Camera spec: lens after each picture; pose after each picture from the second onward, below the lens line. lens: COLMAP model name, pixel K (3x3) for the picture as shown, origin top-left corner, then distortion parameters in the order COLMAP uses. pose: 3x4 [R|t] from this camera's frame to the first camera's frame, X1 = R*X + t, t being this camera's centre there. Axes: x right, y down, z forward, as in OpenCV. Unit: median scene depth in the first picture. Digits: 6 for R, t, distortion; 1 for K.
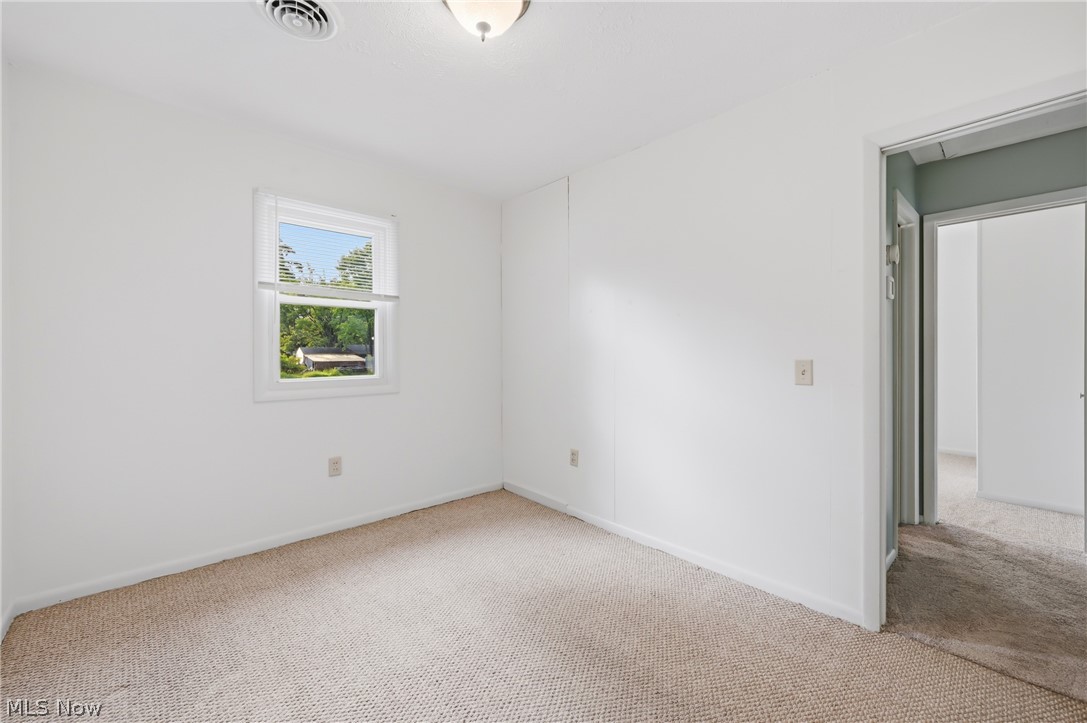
lens RADIAL K [[439.3, 0, 542.0], [0, 439.3, 357.8], [0, 0, 1]] dist [0.001140, 0.000199]
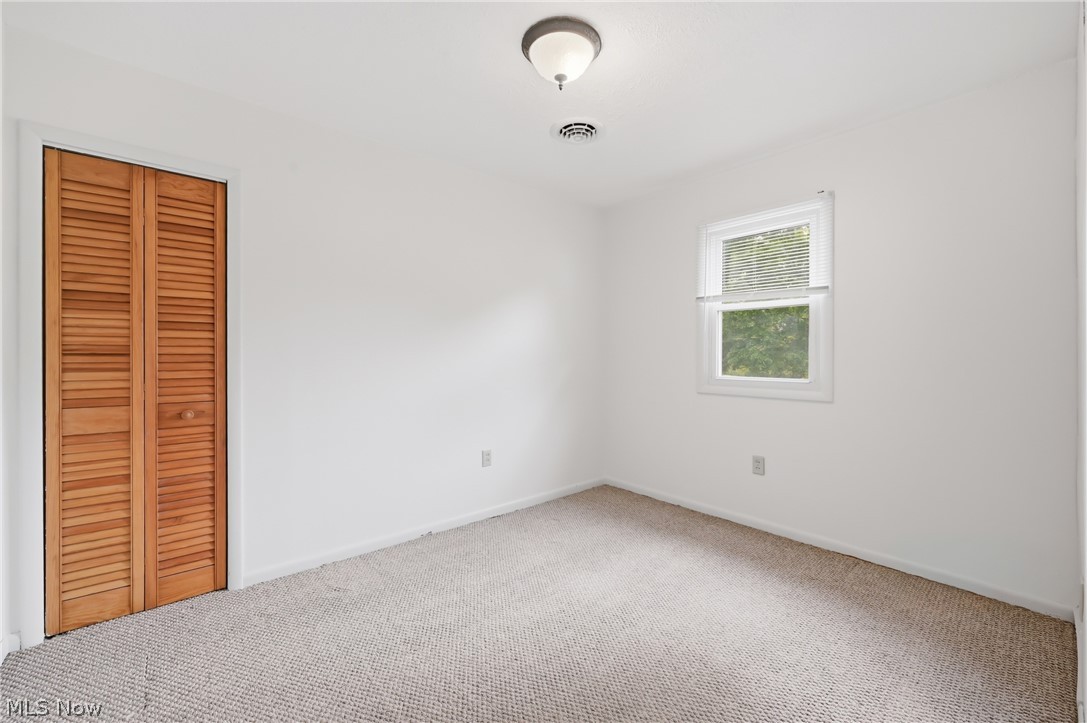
lens RADIAL K [[439.3, 0, 541.8], [0, 439.3, 356.4], [0, 0, 1]] dist [0.001140, 0.000199]
pose [[-0.024283, 0.005257, -0.999691, 0.555810], [-0.012644, 0.999905, 0.005566, -0.004355], [0.999625, 0.012775, -0.024214, 0.516371]]
